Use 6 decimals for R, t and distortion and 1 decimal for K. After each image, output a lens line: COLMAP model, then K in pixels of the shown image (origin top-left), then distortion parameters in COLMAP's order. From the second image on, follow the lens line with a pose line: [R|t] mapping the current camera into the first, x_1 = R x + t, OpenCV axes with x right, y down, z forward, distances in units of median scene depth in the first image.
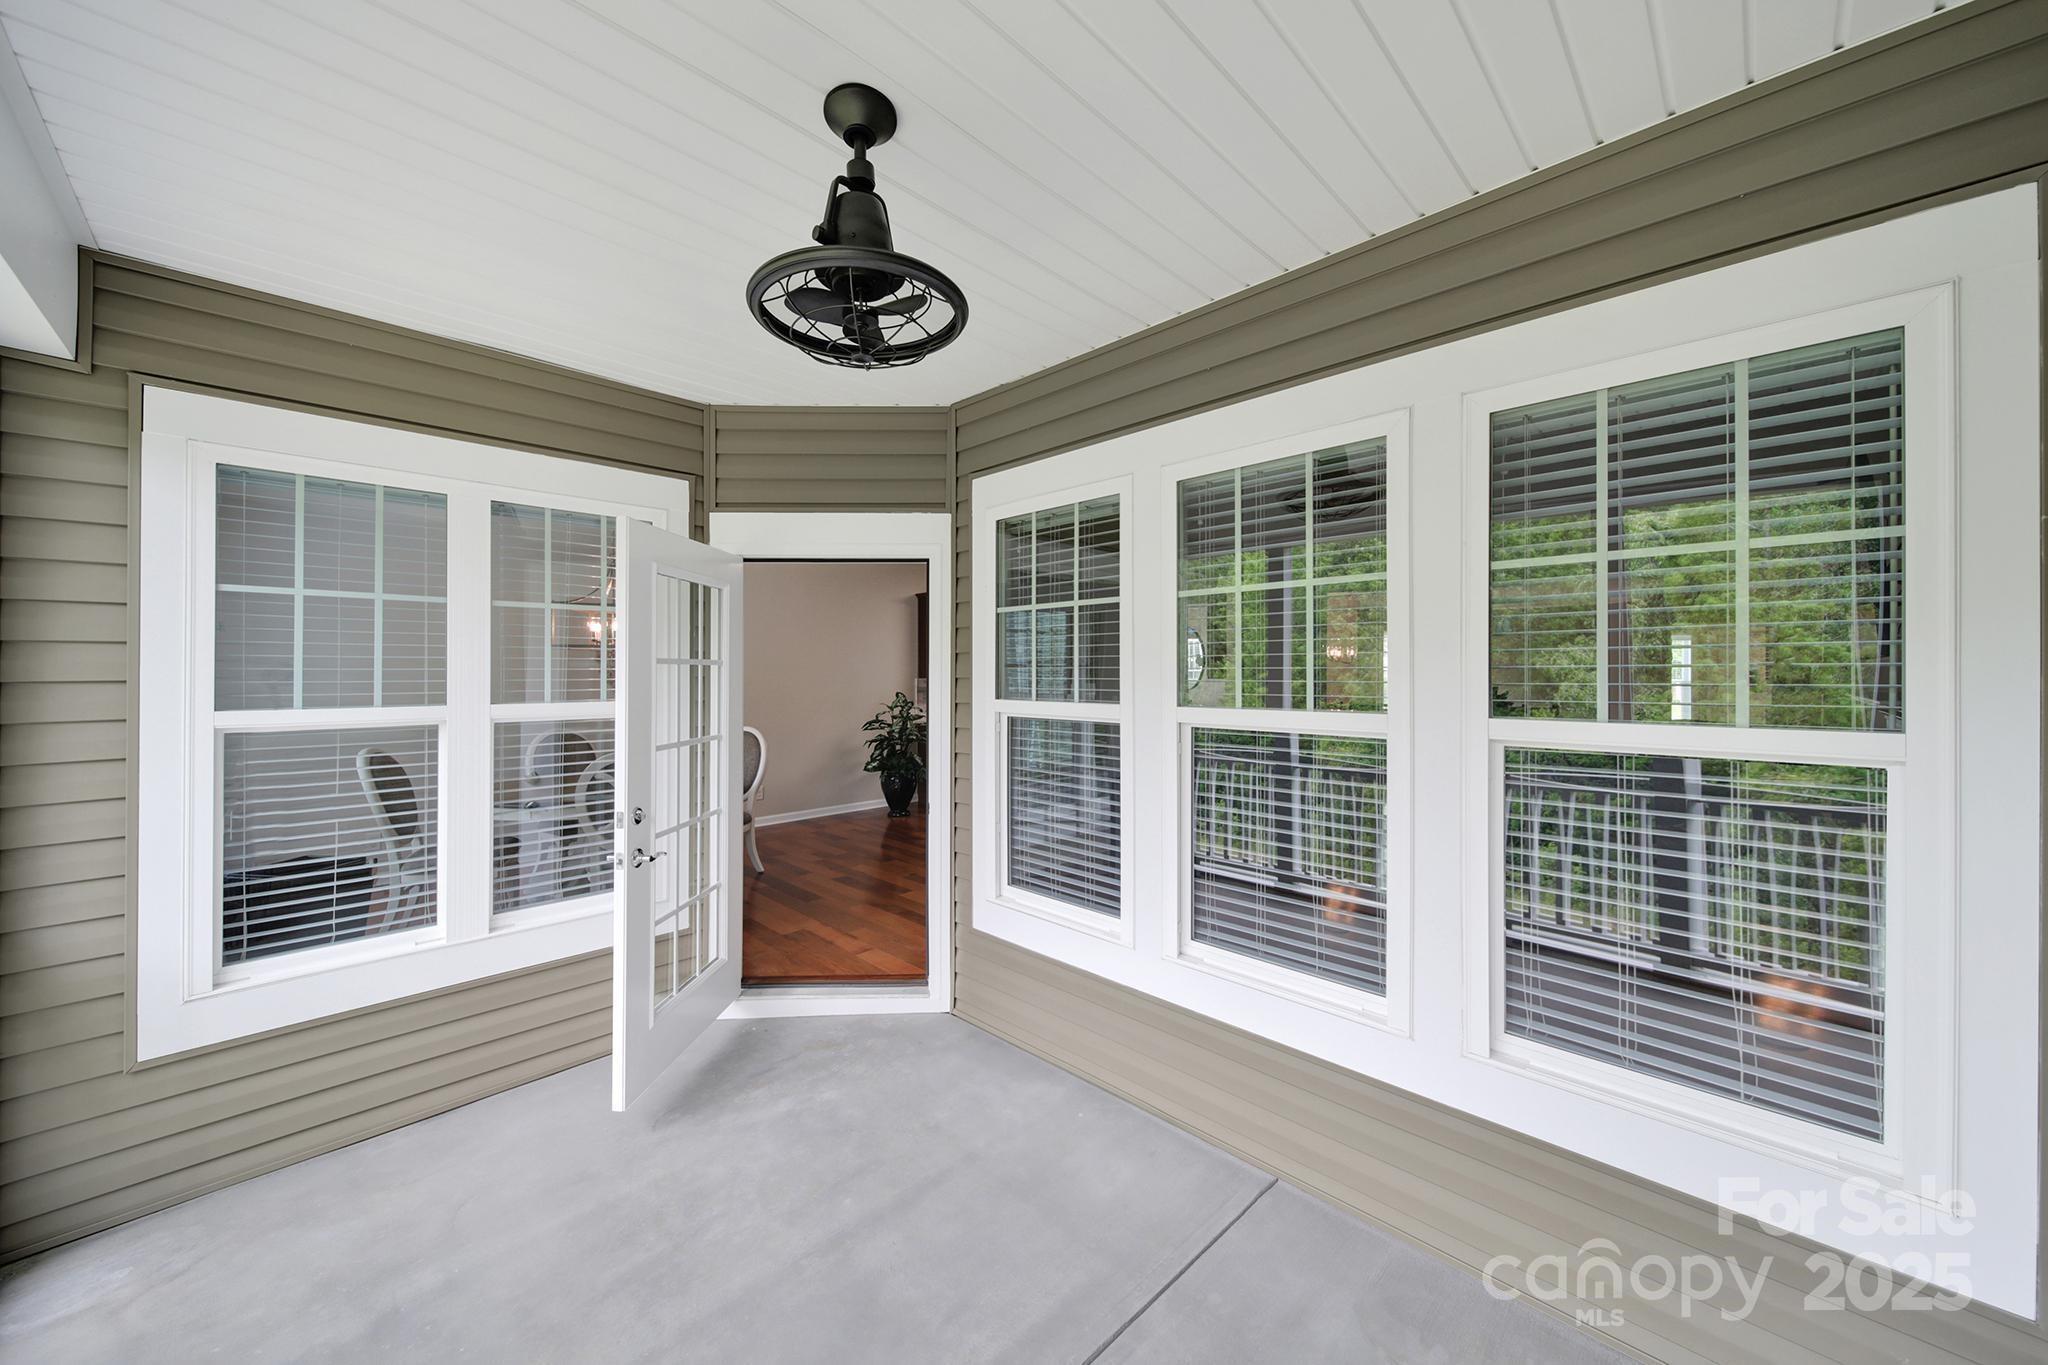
lens RADIAL K [[728.0, 0, 1026.0], [0, 728.0, 676.4], [0, 0, 1]] dist [0.001403, 0.000038]
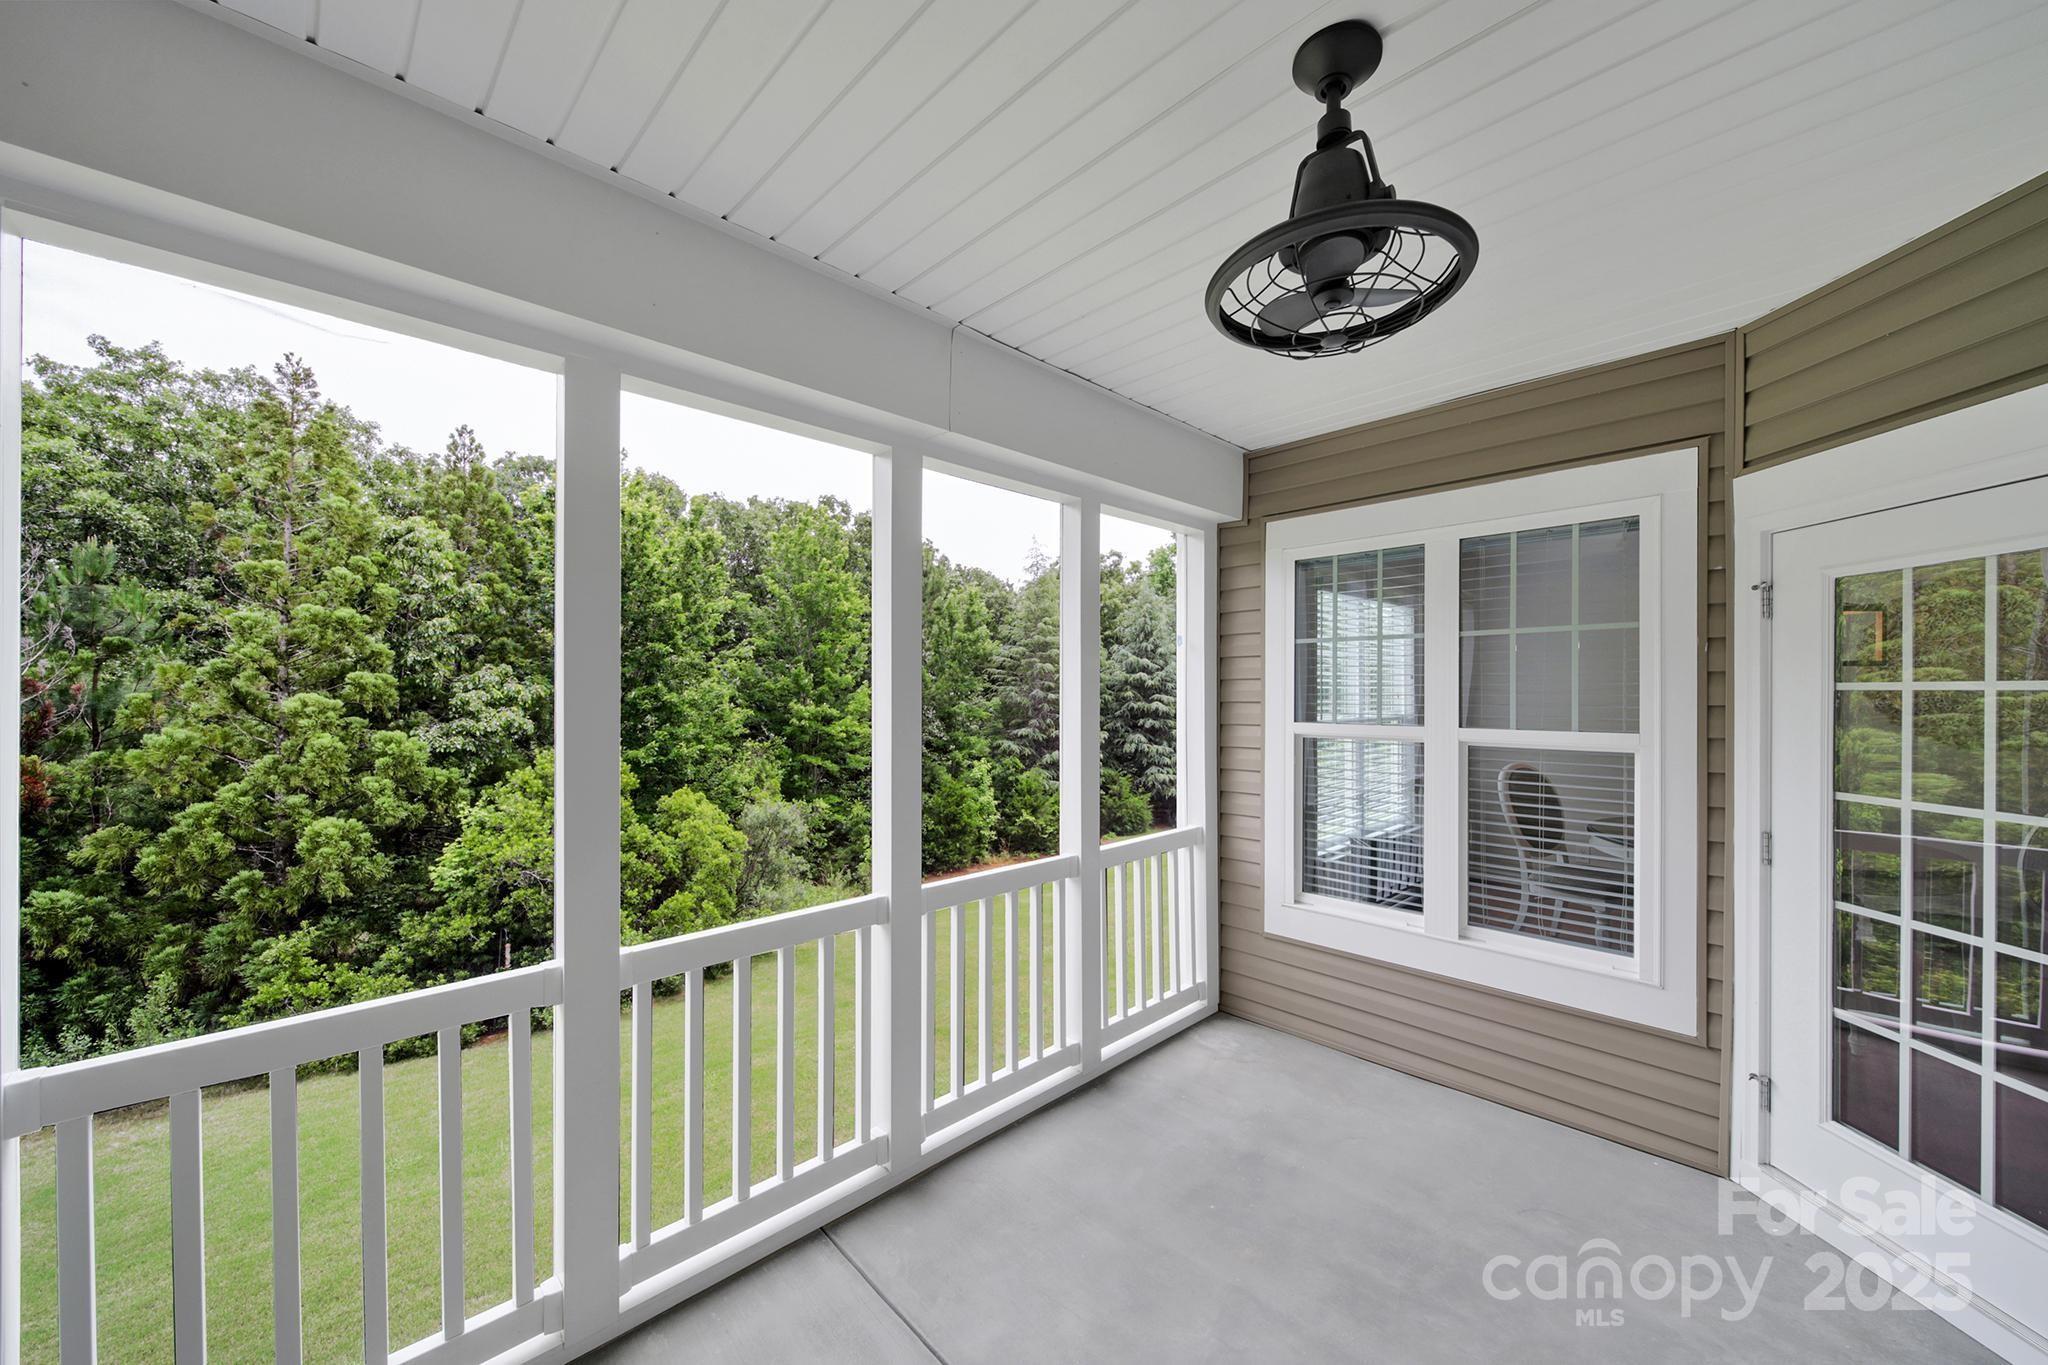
lens RADIAL K [[728.0, 0, 1026.0], [0, 728.0, 676.4], [0, 0, 1]] dist [0.001403, 0.000038]
pose [[0.001720, -0.022060, -0.999755, 0.286680], [-0.012260, 0.999681, -0.022080, -0.003329], [0.999923, 0.012295, 0.001449, 0.296908]]
